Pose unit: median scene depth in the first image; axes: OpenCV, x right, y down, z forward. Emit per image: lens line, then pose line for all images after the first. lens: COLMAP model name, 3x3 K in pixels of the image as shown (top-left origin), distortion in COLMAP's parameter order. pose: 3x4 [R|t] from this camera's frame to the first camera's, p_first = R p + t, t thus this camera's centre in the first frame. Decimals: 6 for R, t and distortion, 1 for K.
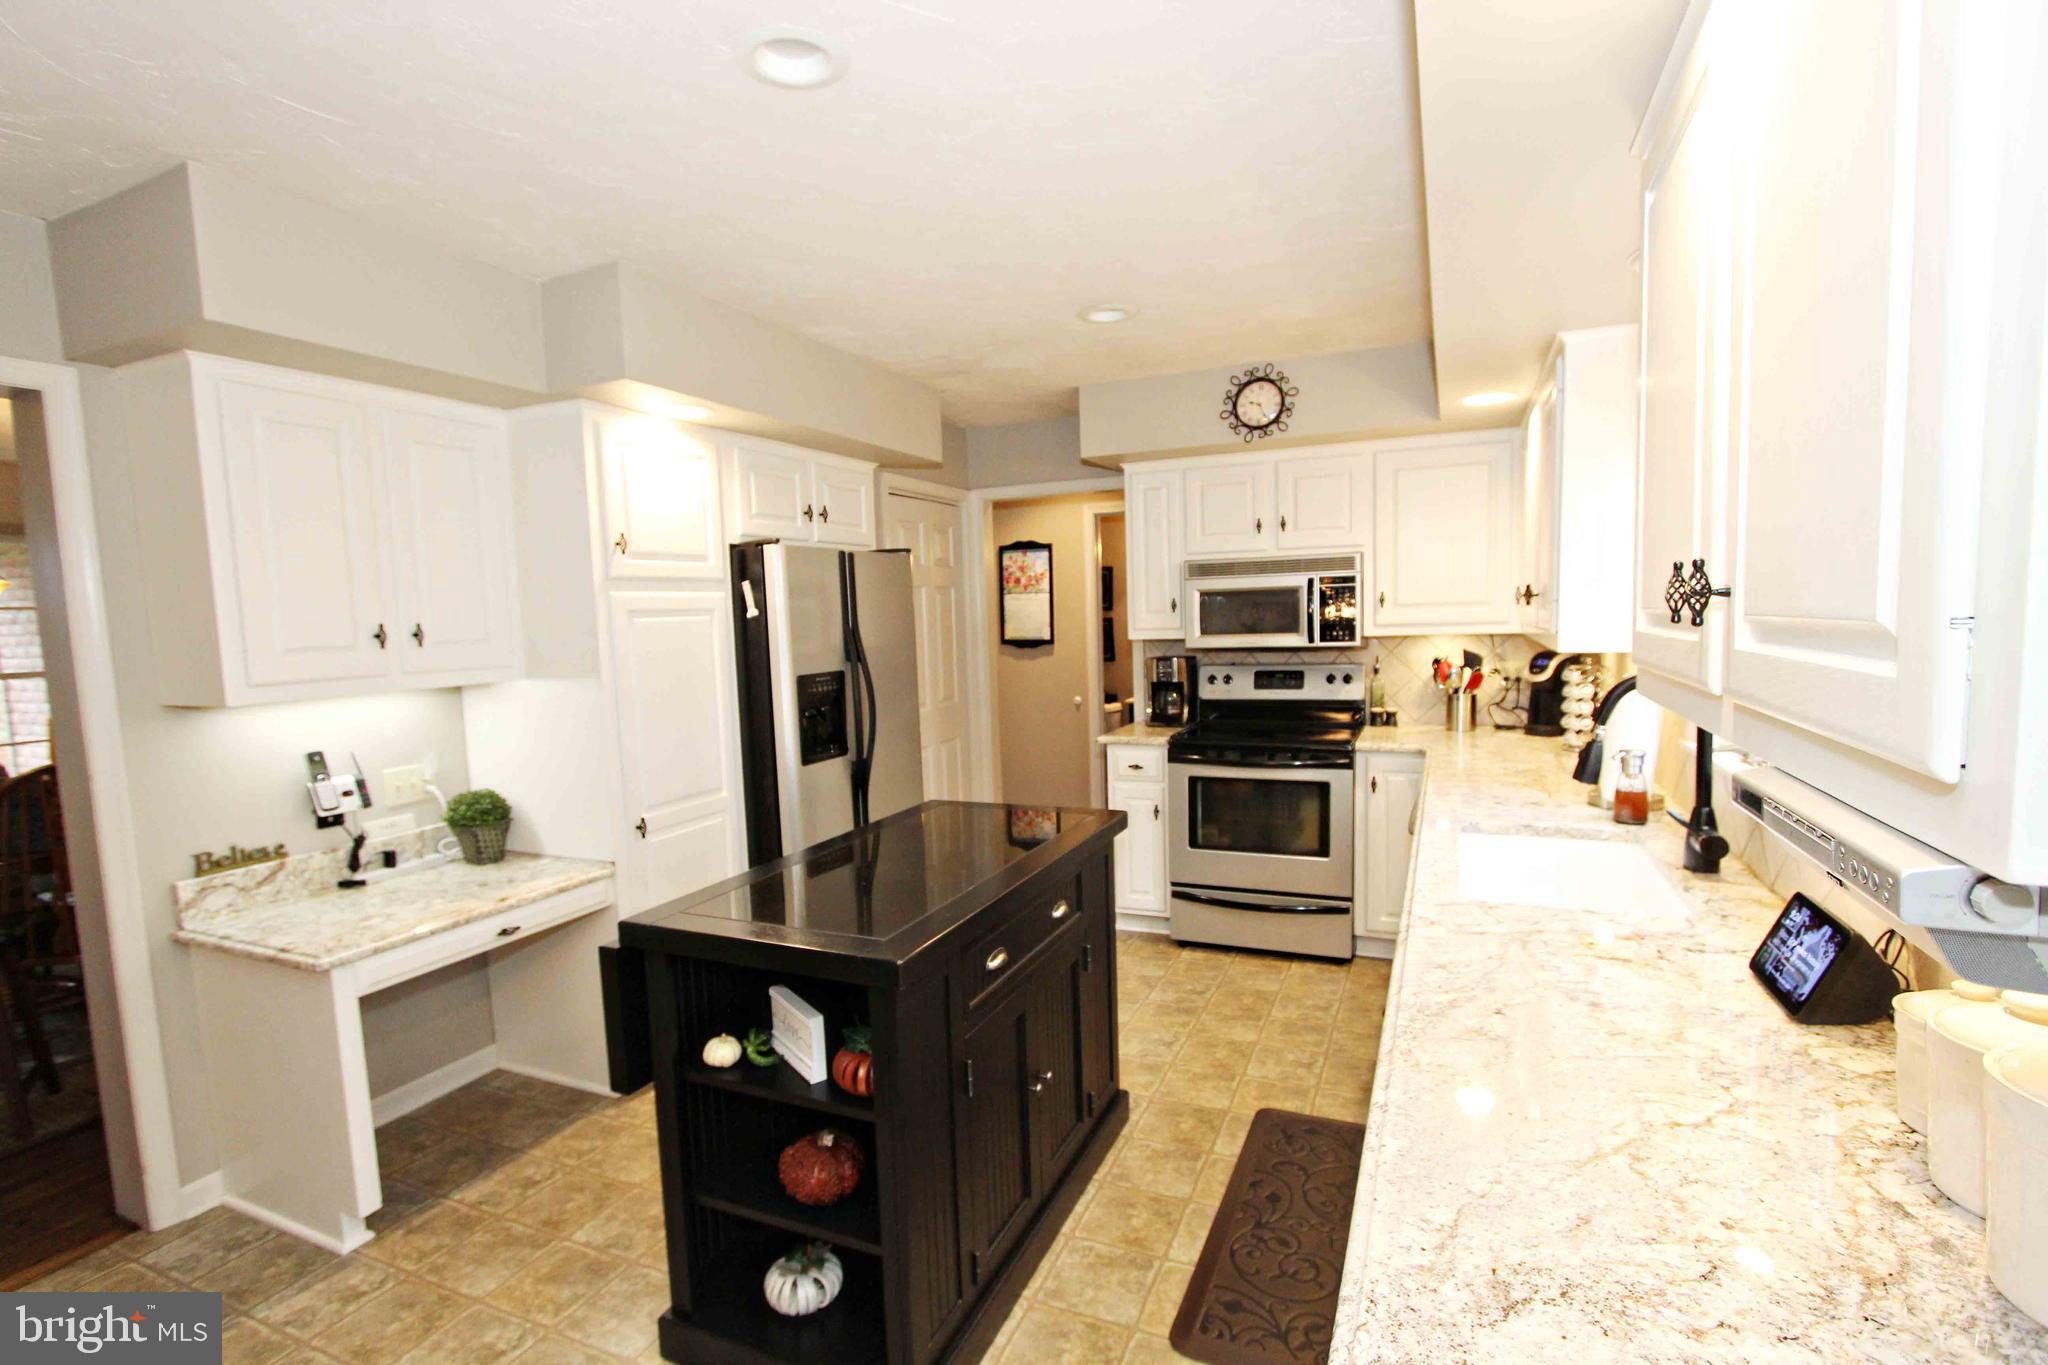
lens RADIAL K [[937.5, 0, 1024.0], [0, 937.5, 682.5], [0, 0, 1]] dist [-0.001661, -0.000157]
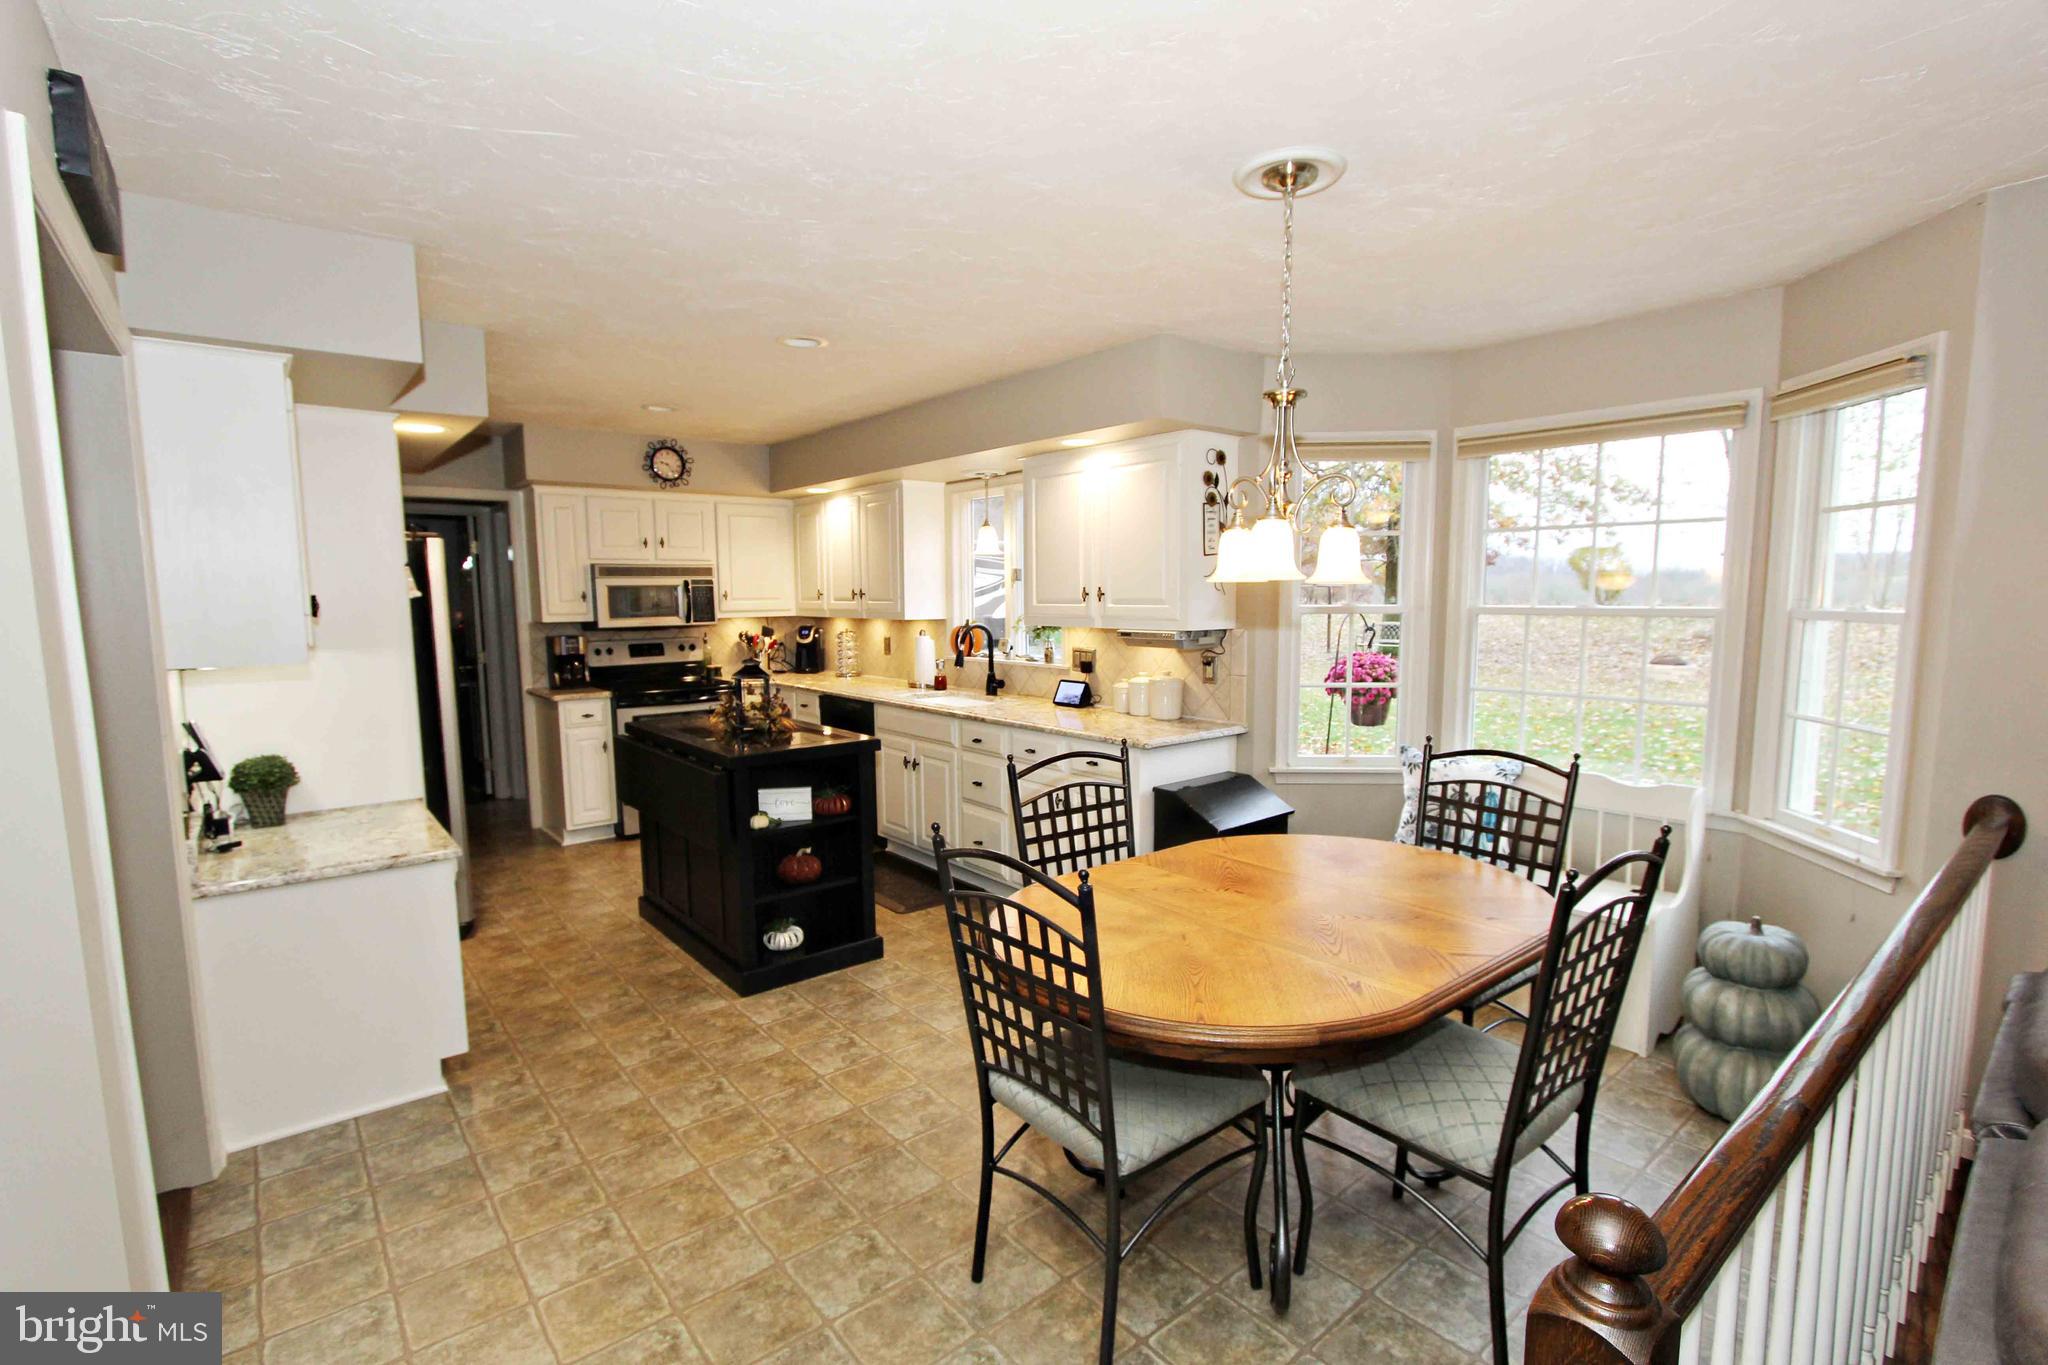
lens RADIAL K [[937.5, 0, 1024.0], [0, 937.5, 682.5], [0, 0, 1]] dist [-0.001661, -0.000157]
pose [[0.437403, -0.060926, 0.897199, -0.830037], [0.065051, 0.997232, 0.036006, 0.035435], [-0.896910, 0.042614, 0.440156, -0.159306]]
